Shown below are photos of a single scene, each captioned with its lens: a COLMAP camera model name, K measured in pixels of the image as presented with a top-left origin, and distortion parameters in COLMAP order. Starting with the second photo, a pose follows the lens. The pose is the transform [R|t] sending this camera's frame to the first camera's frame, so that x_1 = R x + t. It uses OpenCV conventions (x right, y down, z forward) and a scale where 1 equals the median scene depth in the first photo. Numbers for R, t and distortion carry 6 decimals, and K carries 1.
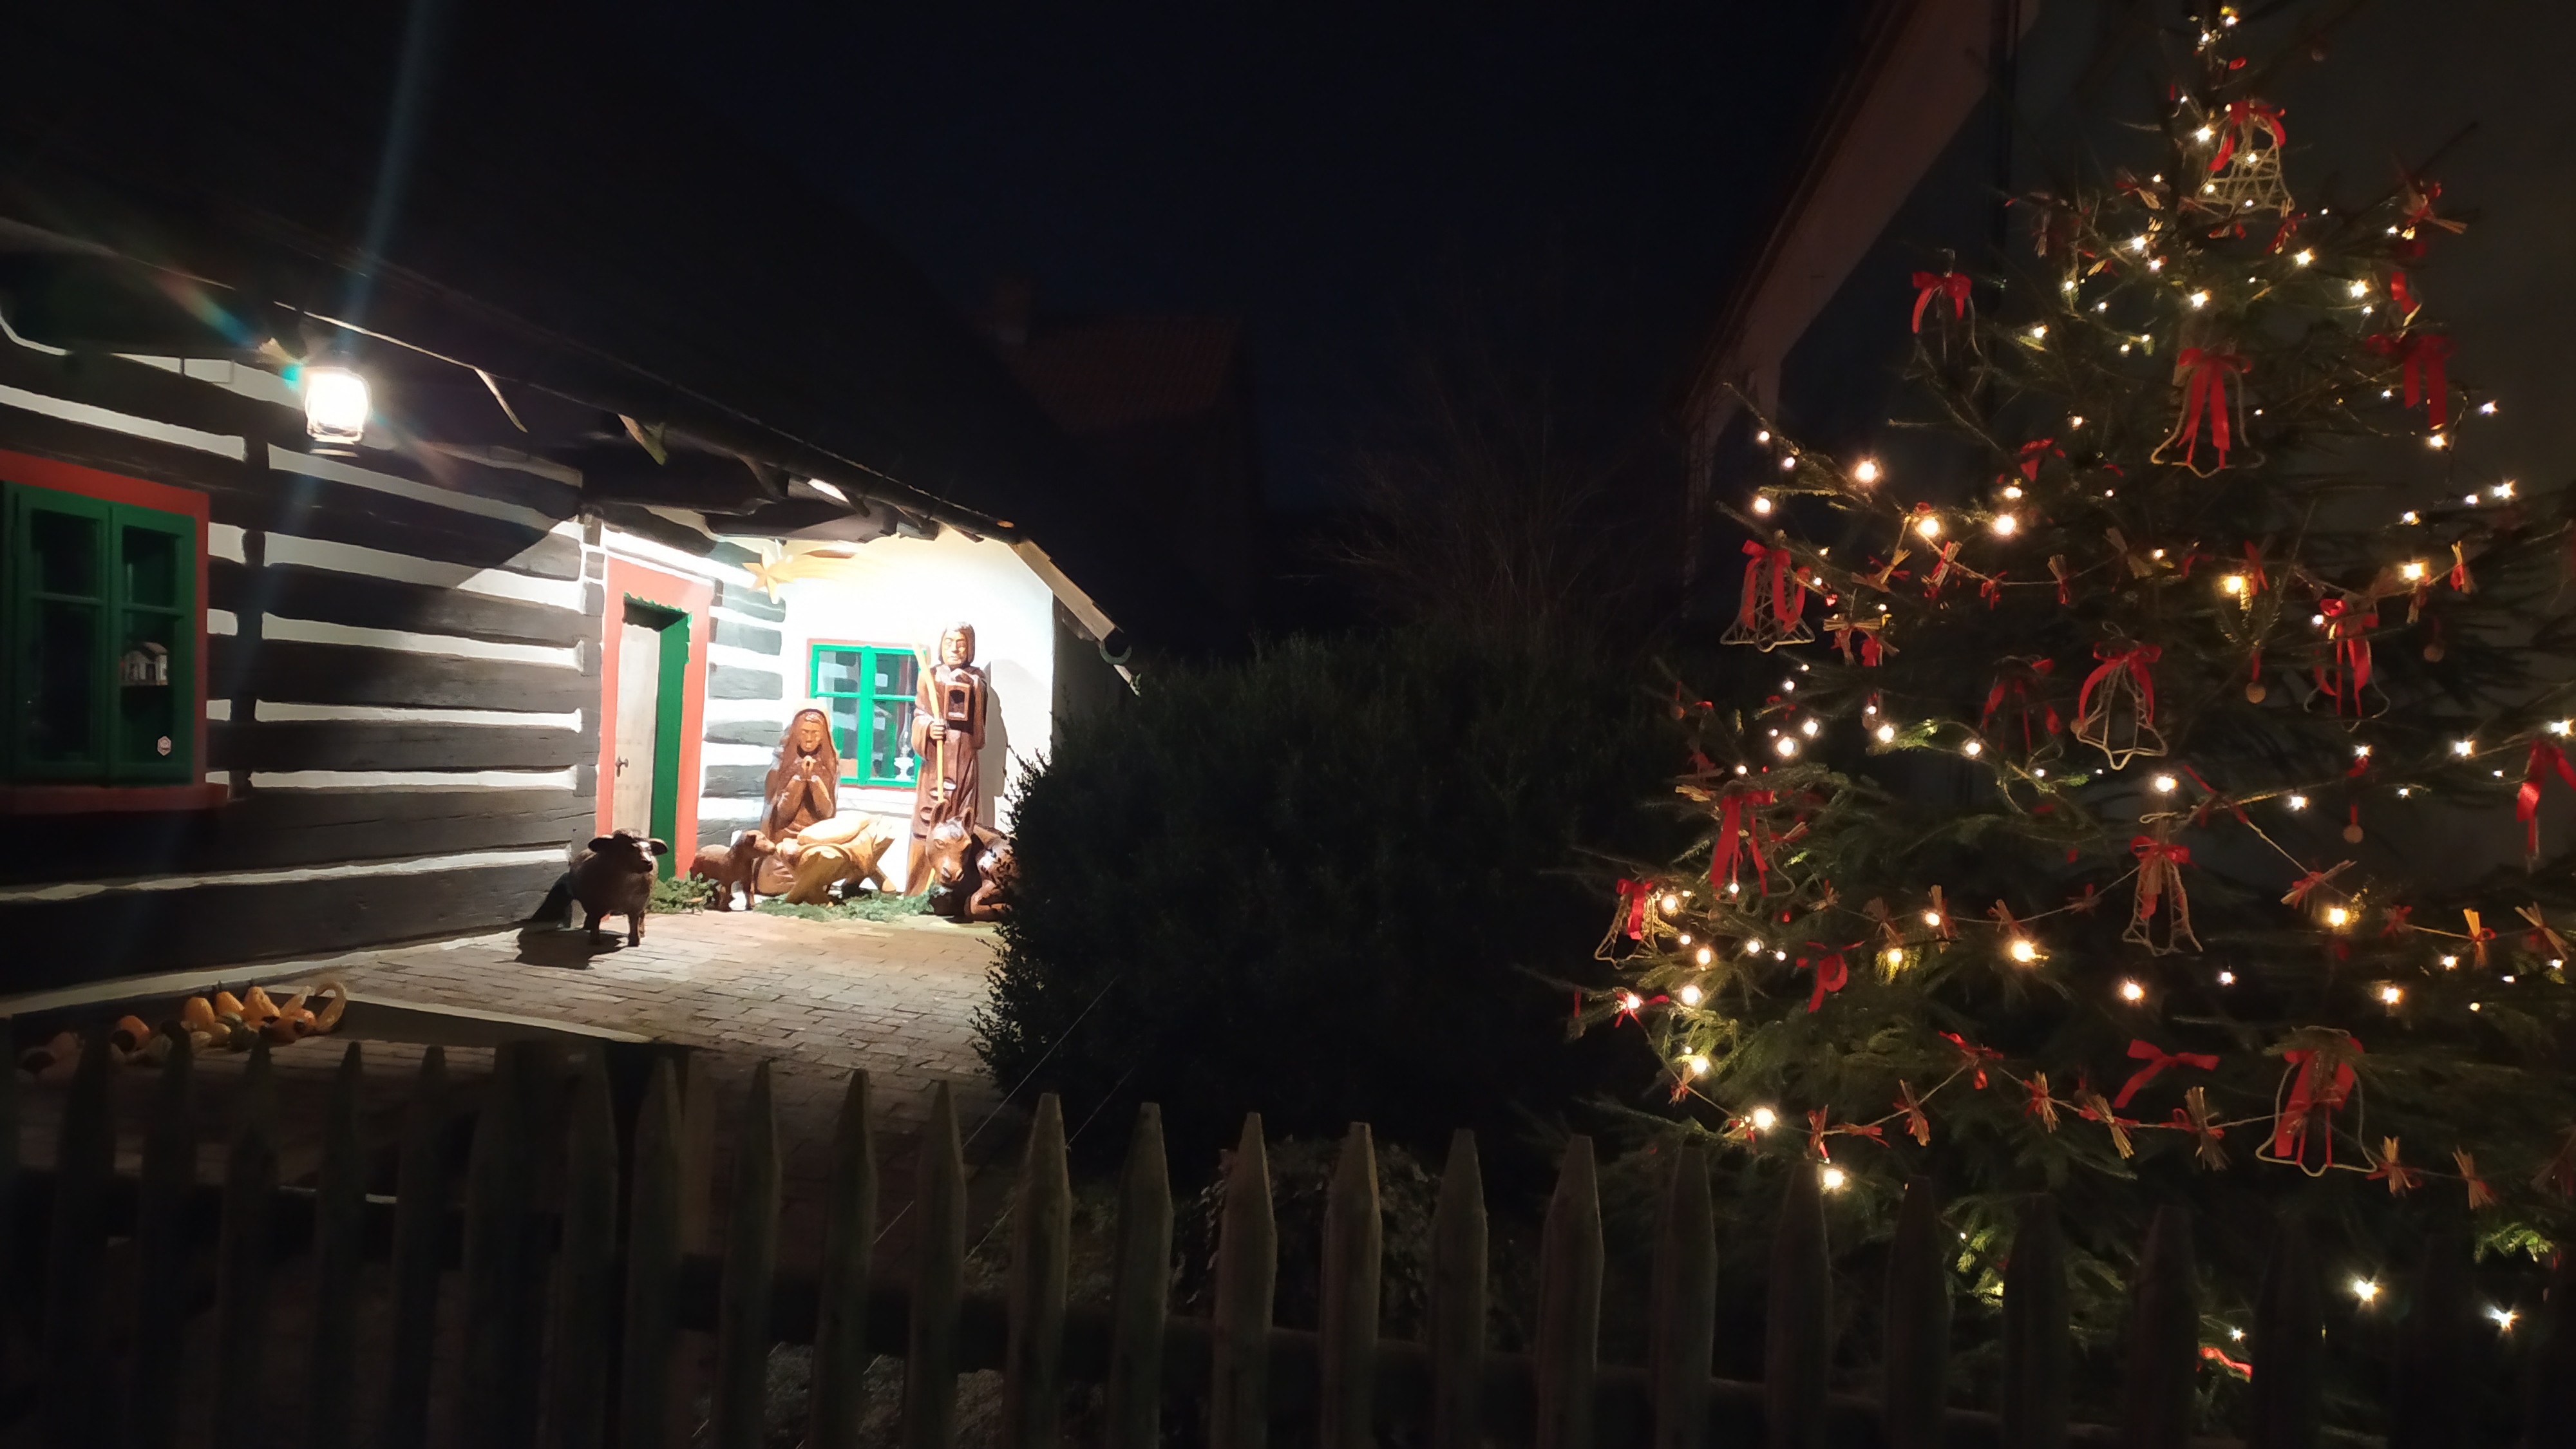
lens RADIAL K [[1908.6, 0, 1293.3], [0, 1908.6, 707.7], [0, 0, 1]] dist [0.070289, -0.052980]
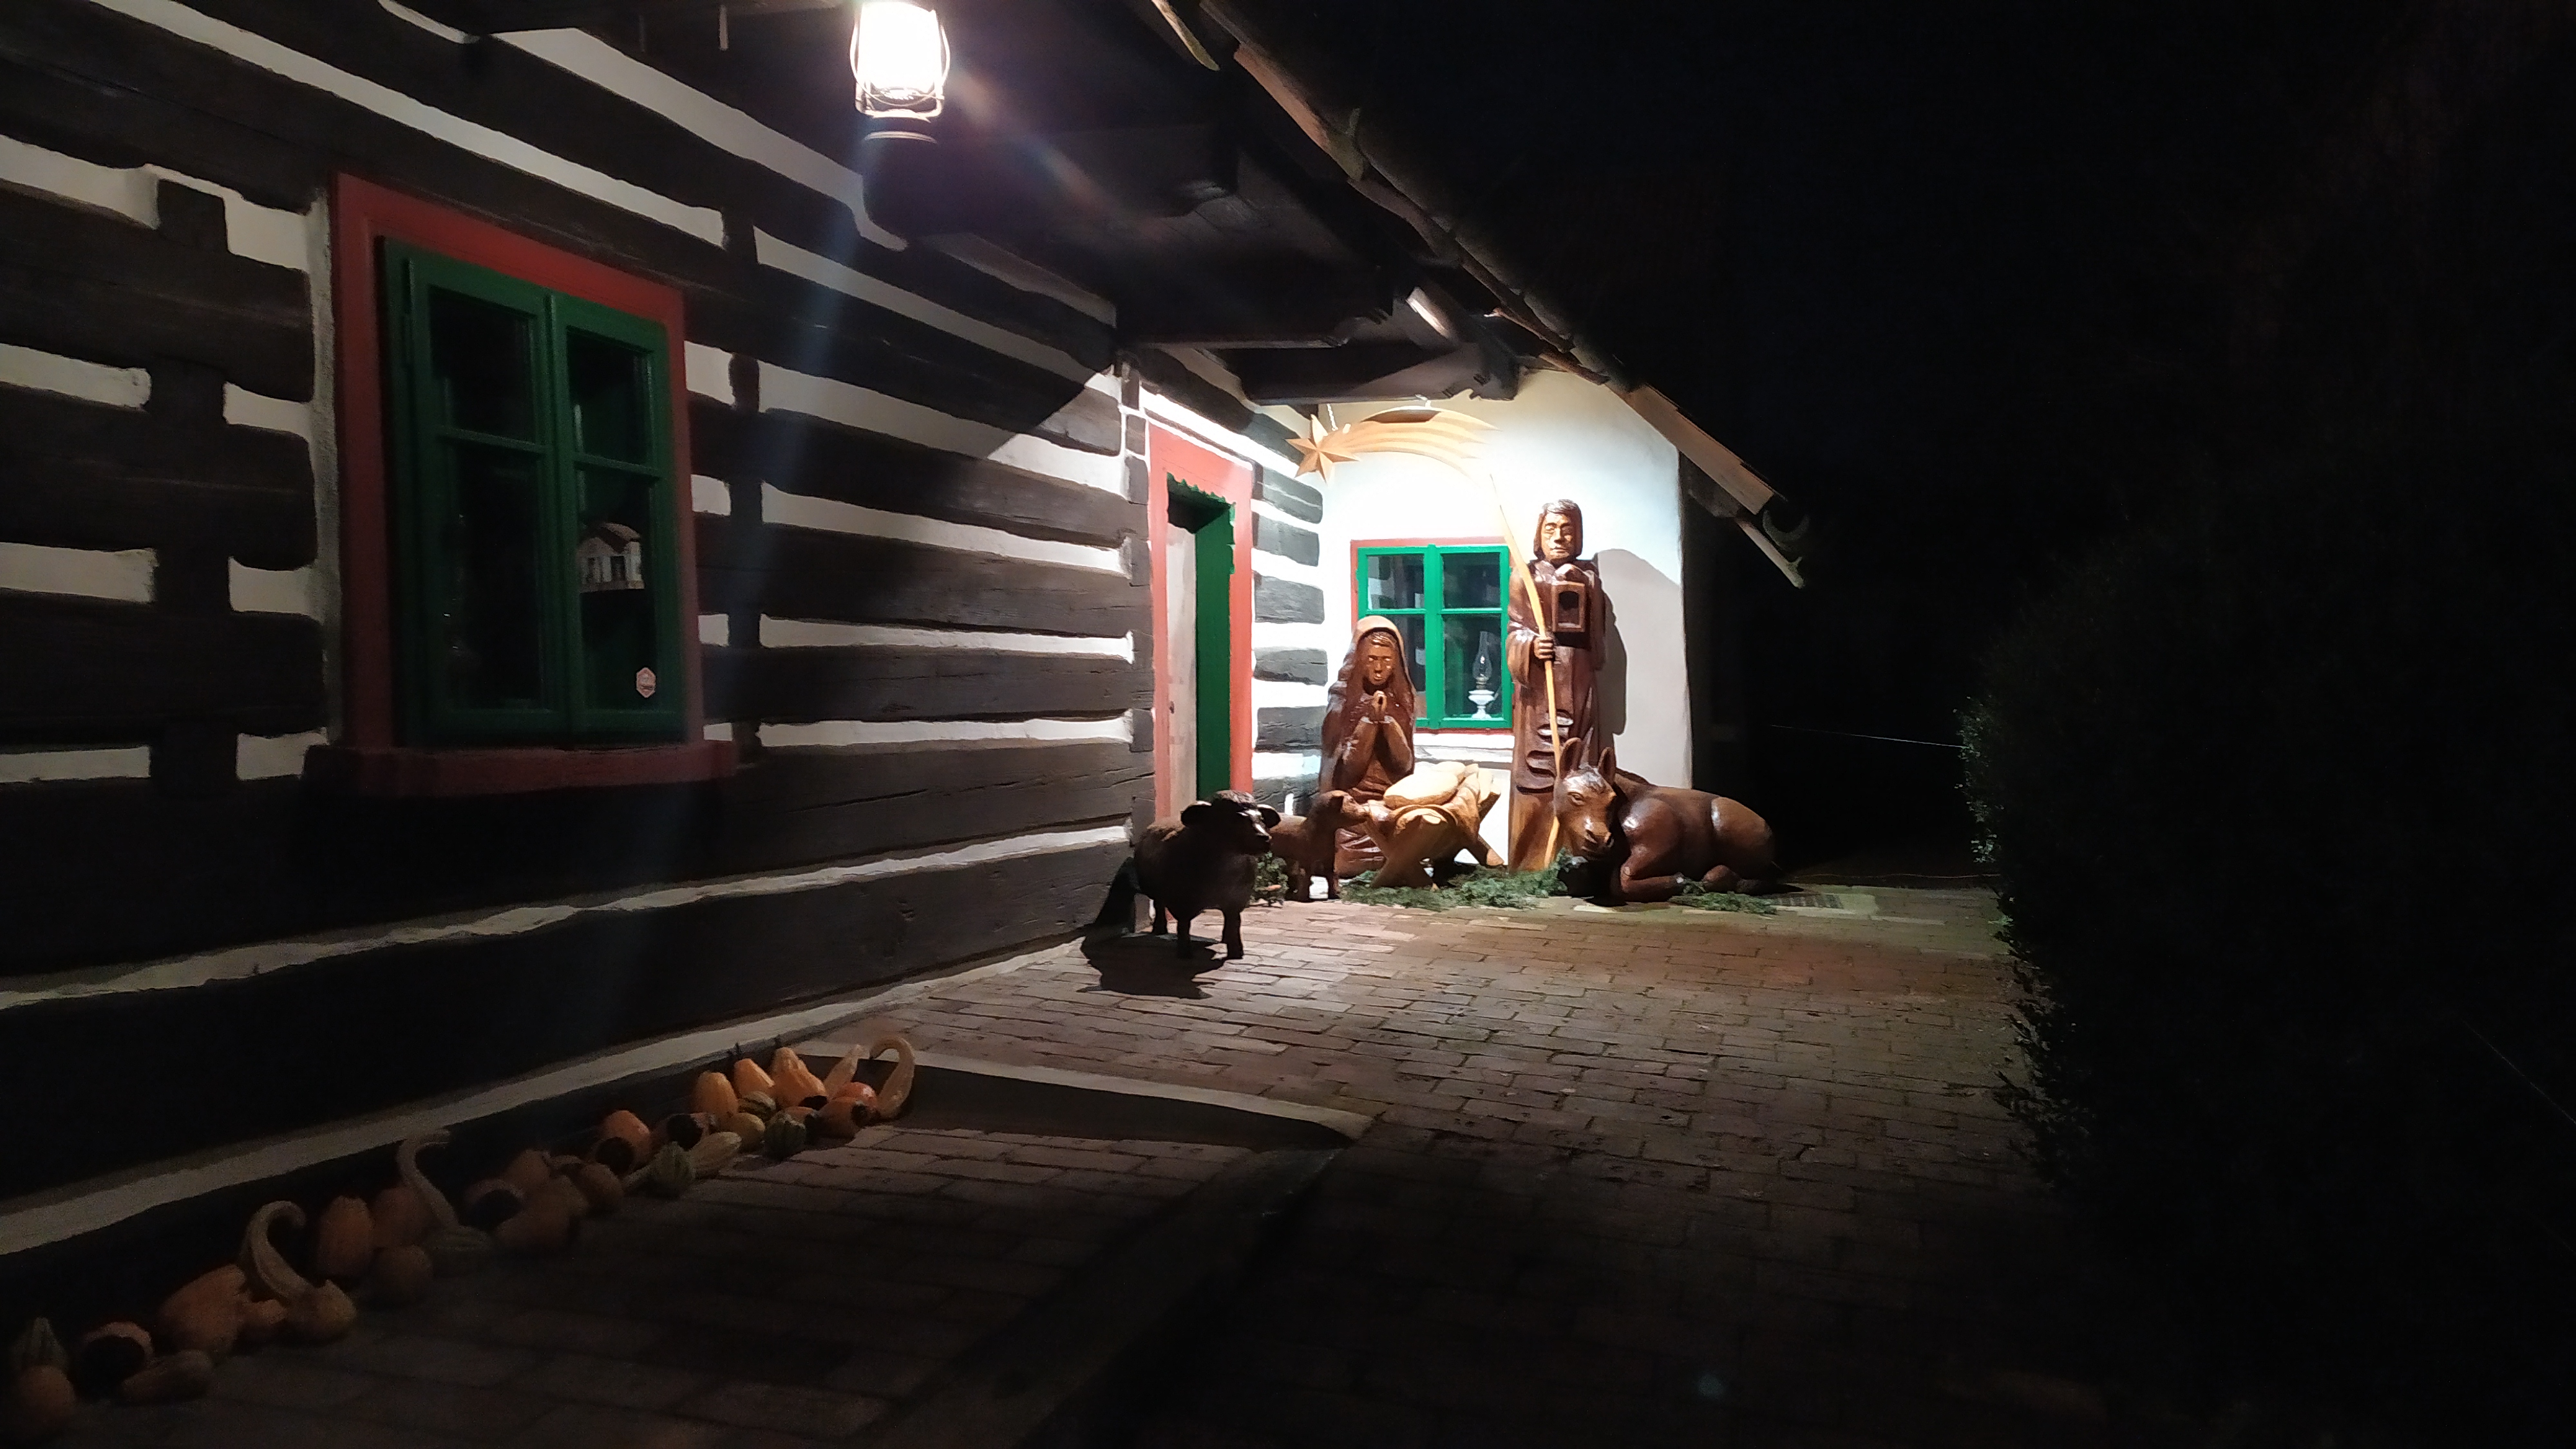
lens RADIAL K [[1908.6, 0, 1272.6], [0, 1908.6, 685.0], [0, 0, 1]] dist [0.070289, -0.052980]
pose [[0.982958, -0.055175, -0.175357, -0.228568], [0.056804, 0.998376, 0.004284, 0.024683], [0.174835, -0.014172, 0.984496, 0.353602]]
